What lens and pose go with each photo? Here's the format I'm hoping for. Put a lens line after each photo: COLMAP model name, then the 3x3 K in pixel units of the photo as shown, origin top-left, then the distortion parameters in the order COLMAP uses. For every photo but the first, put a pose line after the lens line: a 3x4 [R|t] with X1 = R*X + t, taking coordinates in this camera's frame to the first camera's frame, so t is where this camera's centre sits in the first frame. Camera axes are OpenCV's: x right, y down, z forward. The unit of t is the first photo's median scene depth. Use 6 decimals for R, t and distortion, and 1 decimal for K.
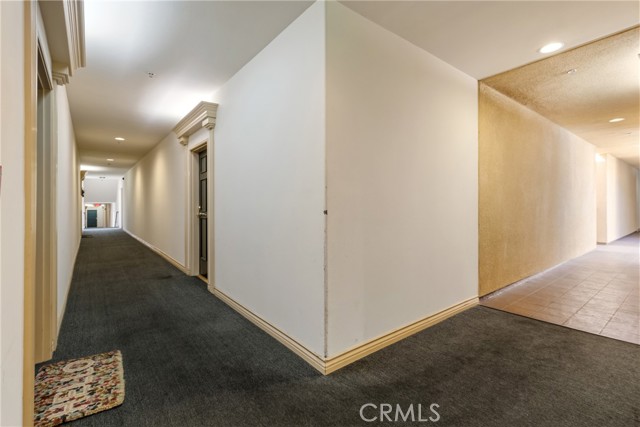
lens RADIAL K [[305.8, 0, 319.6], [0, 305.8, 210.4], [0, 0, 1]] dist [0.013500, 0.000132]
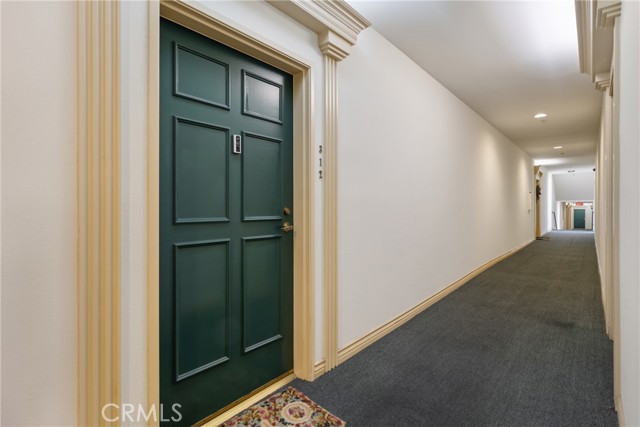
lens RADIAL K [[305.8, 0, 320.6], [0, 305.8, 209.8], [0, 0, 1]] dist [0.013500, 0.000132]
pose [[0.190694, 0.004357, -0.981640, -0.018001], [-0.005187, 0.999981, 0.003430, -0.001684], [0.981636, 0.004438, 0.190713, 0.740749]]
